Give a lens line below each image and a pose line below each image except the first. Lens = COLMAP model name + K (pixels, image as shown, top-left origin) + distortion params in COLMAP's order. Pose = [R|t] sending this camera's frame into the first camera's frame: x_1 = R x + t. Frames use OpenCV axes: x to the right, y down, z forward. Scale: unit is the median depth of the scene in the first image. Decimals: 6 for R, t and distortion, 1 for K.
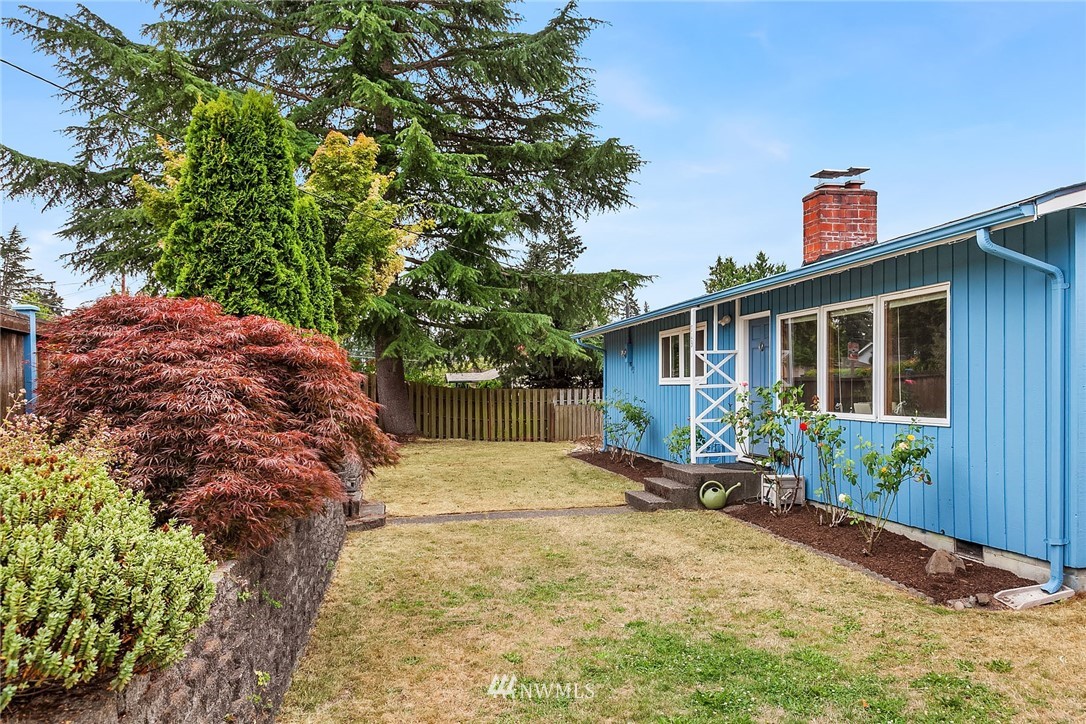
lens RADIAL K [[865.3, 0, 543.3], [0, 865.3, 361.4], [0, 0, 1]] dist [-0.007669, -0.007143]
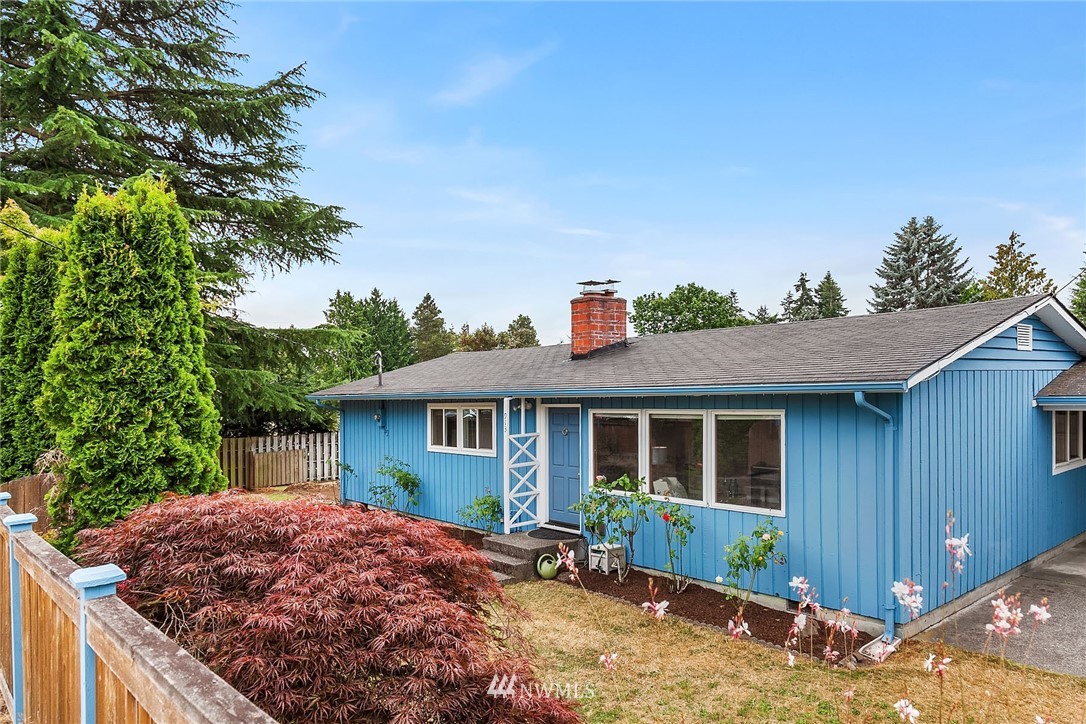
lens RADIAL K [[757.1, 0, 541.5], [0, 757.1, 367.1], [0, 0, 1]] dist [0.008781, 0.002845]
pose [[0.857664, -0.001236, 0.514209, -0.302916], [-0.000840, 0.999992, 0.003804, -0.106473], [-0.514209, -0.003694, 0.857657, 0.117479]]
